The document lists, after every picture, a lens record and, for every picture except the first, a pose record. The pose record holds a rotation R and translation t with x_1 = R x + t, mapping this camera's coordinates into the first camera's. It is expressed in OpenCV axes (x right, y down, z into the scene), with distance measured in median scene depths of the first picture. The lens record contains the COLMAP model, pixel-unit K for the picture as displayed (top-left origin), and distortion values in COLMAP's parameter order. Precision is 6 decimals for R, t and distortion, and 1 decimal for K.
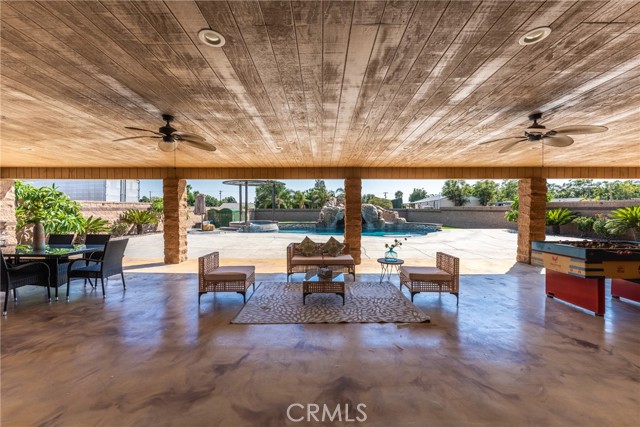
lens RADIAL K [[254.5, 0, 318.1], [0, 254.5, 213.3], [0, 0, 1]] dist [-0.000750, -0.000147]
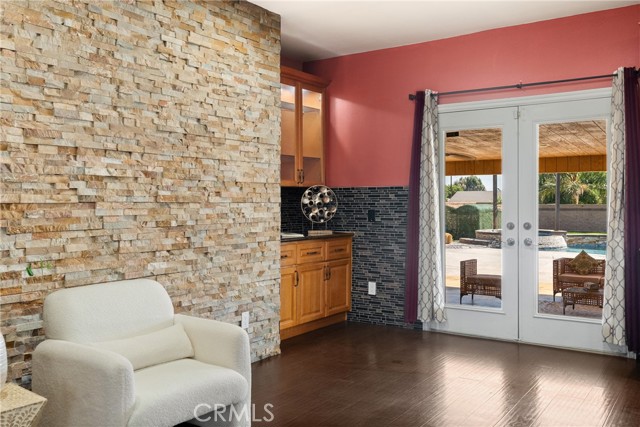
lens RADIAL K [[566.5, 0, 321.5], [0, 566.5, 205.7], [0, 0, 1]] dist [-0.009741, -0.004874]
pose [[0.831234, 0.002651, -0.555916, 0.067900], [-0.008895, 0.999924, -0.008532, -0.006787], [0.555851, 0.012036, 0.831195, -0.239939]]
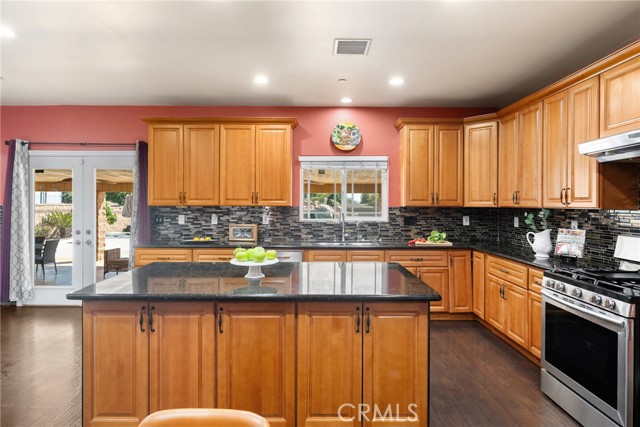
lens RADIAL K [[359.0, 0, 320.1], [0, 359.0, 204.2], [0, 0, 1]] dist [0.001446, 0.000145]
pose [[0.999853, 0.004436, 0.016557, 0.156452], [-0.004141, 0.999833, -0.017793, -0.015827], [-0.016633, 0.017722, 0.999705, -0.238022]]
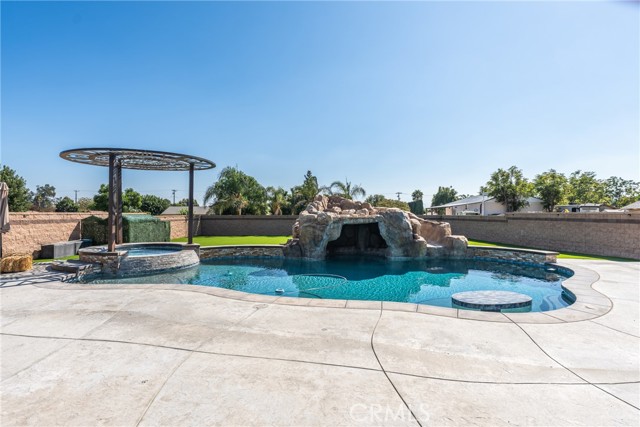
lens RADIAL K [[337.6, 0, 319.7], [0, 337.6, 200.1], [0, 0, 1]] dist [-0.001372, -0.000514]
pose [[0.999435, 0.001793, 0.033552, 0.038050], [0.000250, 0.998151, -0.060775, -0.011081], [-0.033599, 0.060749, 0.997587, 0.350776]]
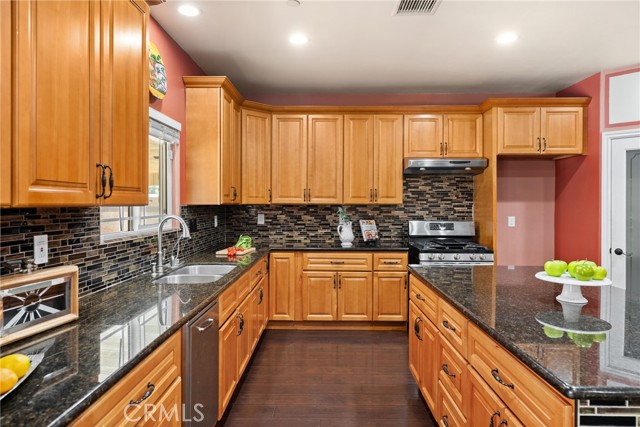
lens RADIAL K [[398.4, 0, 320.0], [0, 398.4, 202.9], [0, 0, 1]] dist [-0.001488, 0.000120]
pose [[-0.002295, 0.000184, 0.999997, 0.041716], [0.018310, 0.999832, -0.000142, -0.018358], [-0.999830, 0.018309, -0.002298, -0.060282]]
